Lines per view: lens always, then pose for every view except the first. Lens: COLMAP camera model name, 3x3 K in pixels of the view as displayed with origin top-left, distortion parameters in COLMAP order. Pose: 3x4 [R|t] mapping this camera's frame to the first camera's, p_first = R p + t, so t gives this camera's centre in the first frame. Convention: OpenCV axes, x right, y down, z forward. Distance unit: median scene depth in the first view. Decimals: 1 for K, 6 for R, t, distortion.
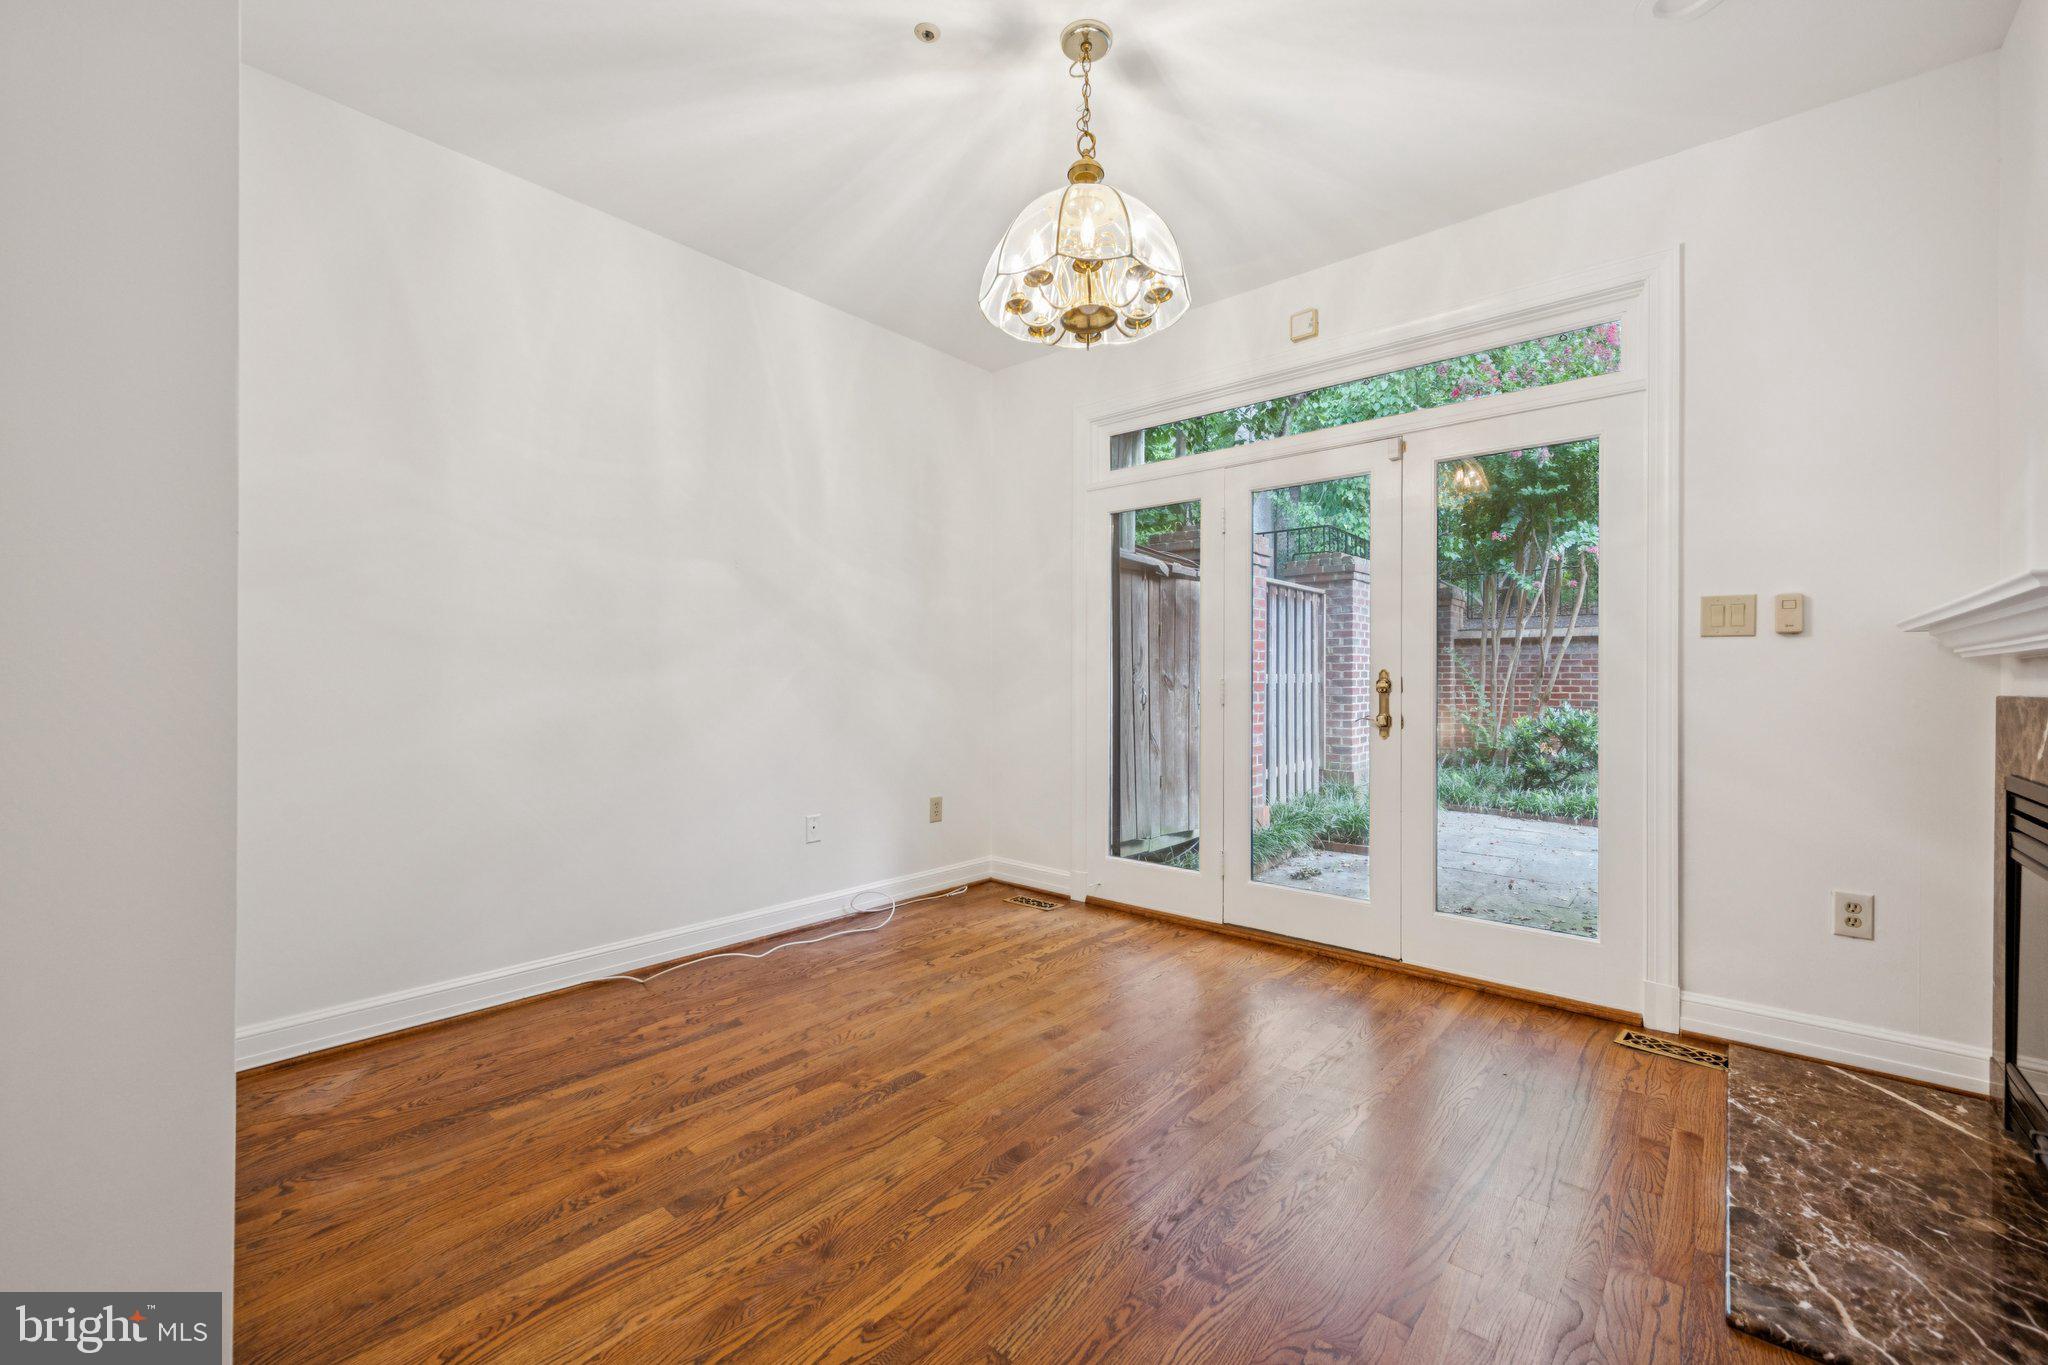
lens RADIAL K [[841.0, 0, 1024.9], [0, 841.0, 679.3], [0, 0, 1]] dist [0.000090, 0.000037]
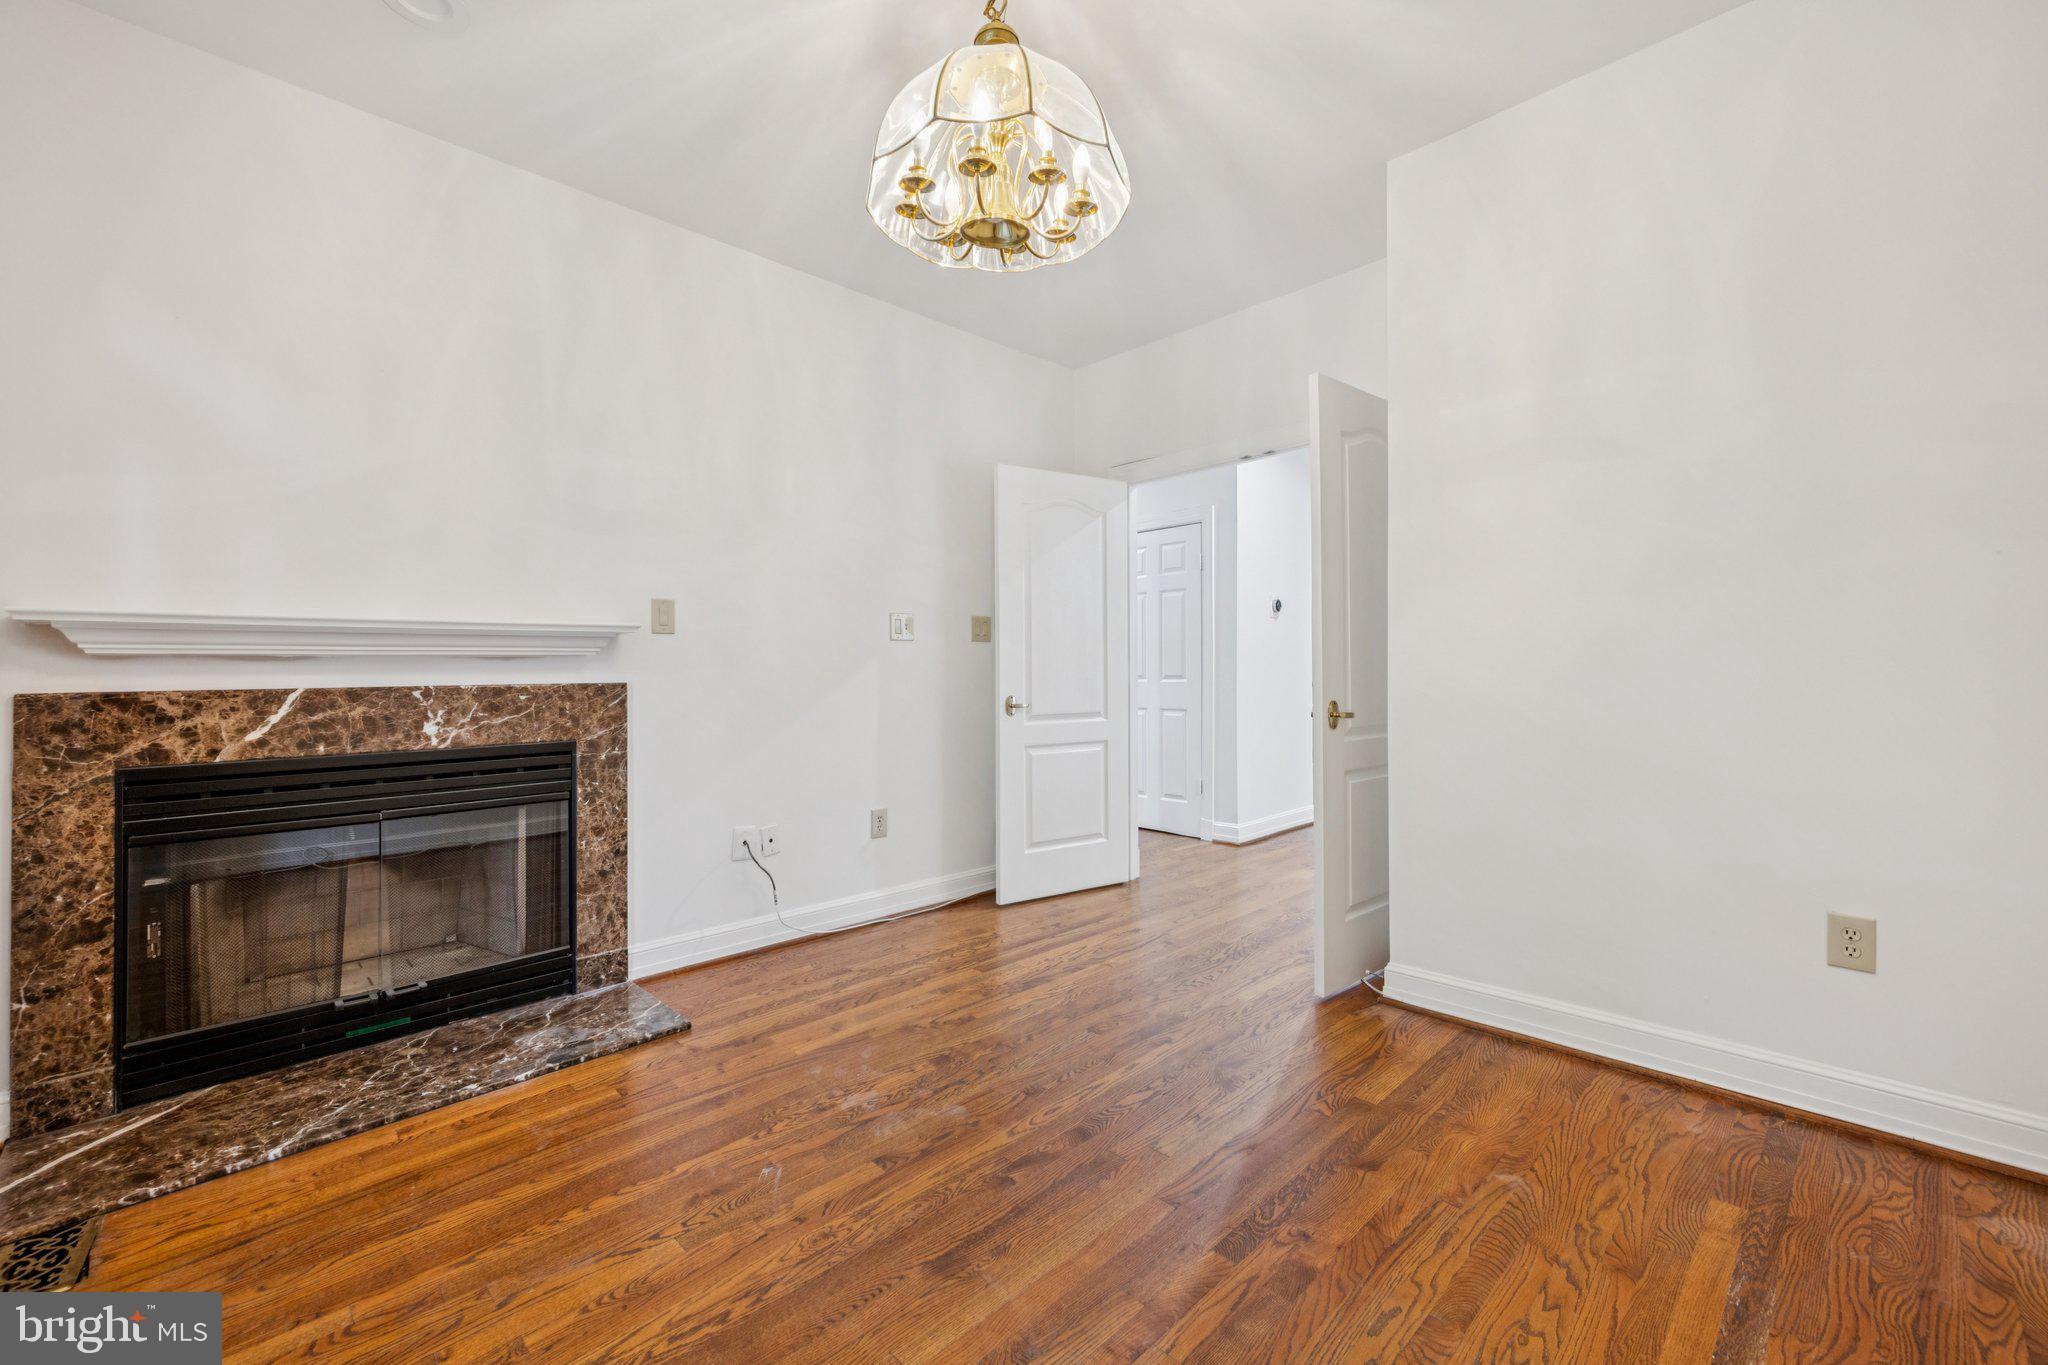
lens RADIAL K [[841.0, 0, 1026.4], [0, 841.0, 674.8], [0, 0, 1]] dist [0.000090, 0.000037]
pose [[-0.996795, 0.005680, 0.079800, -0.025300], [0.006287, 0.999953, 0.007358, -0.002235], [-0.079755, 0.007836, -0.996784, 1.870077]]
